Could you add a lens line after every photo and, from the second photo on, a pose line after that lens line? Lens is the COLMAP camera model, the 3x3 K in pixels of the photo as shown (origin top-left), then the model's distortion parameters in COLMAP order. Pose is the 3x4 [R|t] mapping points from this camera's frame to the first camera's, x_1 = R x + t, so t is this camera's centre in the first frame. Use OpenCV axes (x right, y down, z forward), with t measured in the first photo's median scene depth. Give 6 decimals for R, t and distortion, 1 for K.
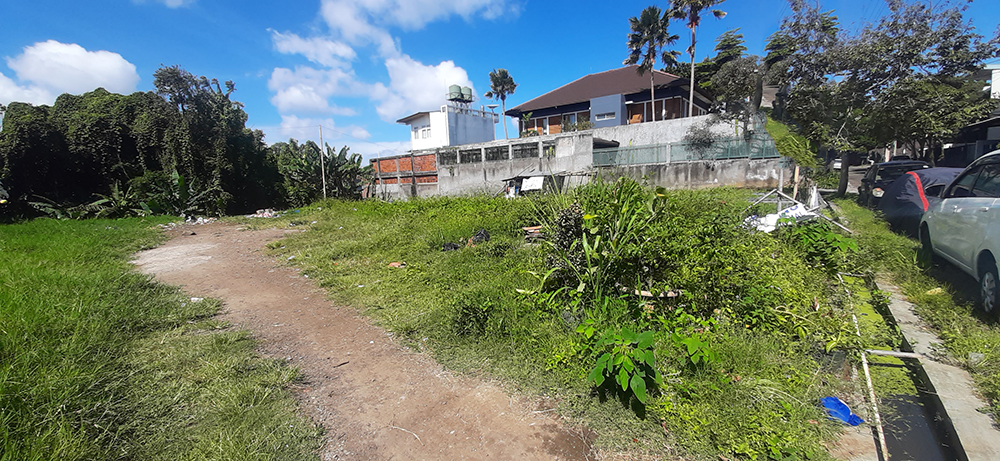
lens RADIAL K [[390.6, 0, 506.9], [0, 390.6, 226.6], [0, 0, 1]] dist [0.000629, -0.004629]
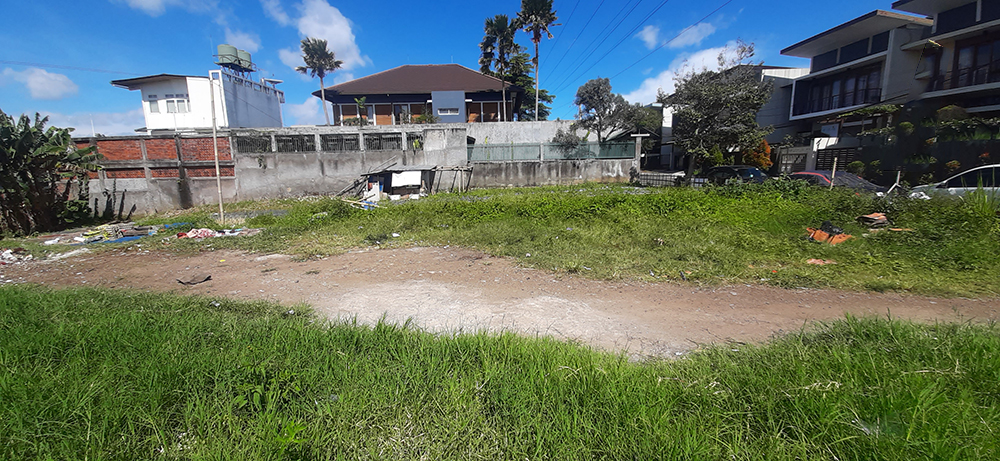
lens RADIAL K [[390.6, 0, 505.5], [0, 390.6, 231.6], [0, 0, 1]] dist [0.000629, -0.004629]
pose [[0.786130, -0.076755, 0.613276, -0.247183], [0.064547, 0.997029, 0.042044, -0.009500], [-0.614681, 0.006533, 0.788749, 0.121238]]
